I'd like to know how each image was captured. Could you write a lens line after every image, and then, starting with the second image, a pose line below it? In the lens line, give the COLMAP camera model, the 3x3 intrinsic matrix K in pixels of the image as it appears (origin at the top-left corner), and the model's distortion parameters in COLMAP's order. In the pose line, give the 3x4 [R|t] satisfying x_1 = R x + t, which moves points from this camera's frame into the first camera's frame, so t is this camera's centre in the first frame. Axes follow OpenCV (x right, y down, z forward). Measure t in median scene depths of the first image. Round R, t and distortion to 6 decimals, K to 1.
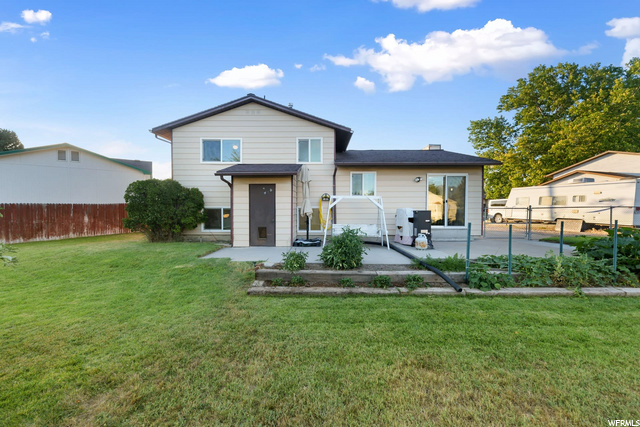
lens RADIAL K [[258.9, 0, 320.0], [0, 258.9, 216.4], [0, 0, 1]] dist [-0.001192, -0.000115]
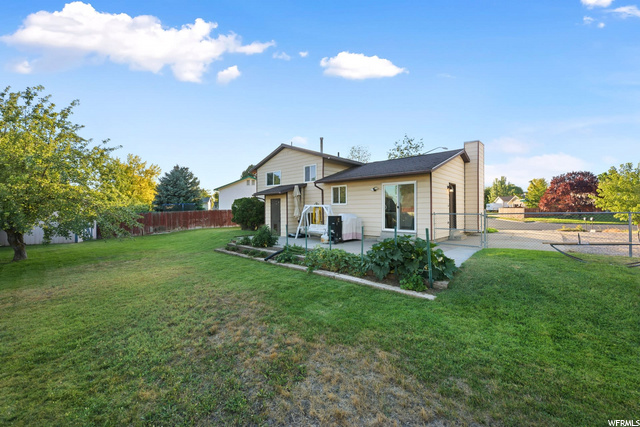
lens RADIAL K [[258.9, 0, 320.9], [0, 258.9, 212.5], [0, 0, 1]] dist [-0.001192, -0.000115]
pose [[0.737390, 0.005173, -0.675448, 1.010653], [-0.007143, 0.999974, -0.000140, -0.031536], [0.675430, 0.004928, 0.737408, -0.054568]]
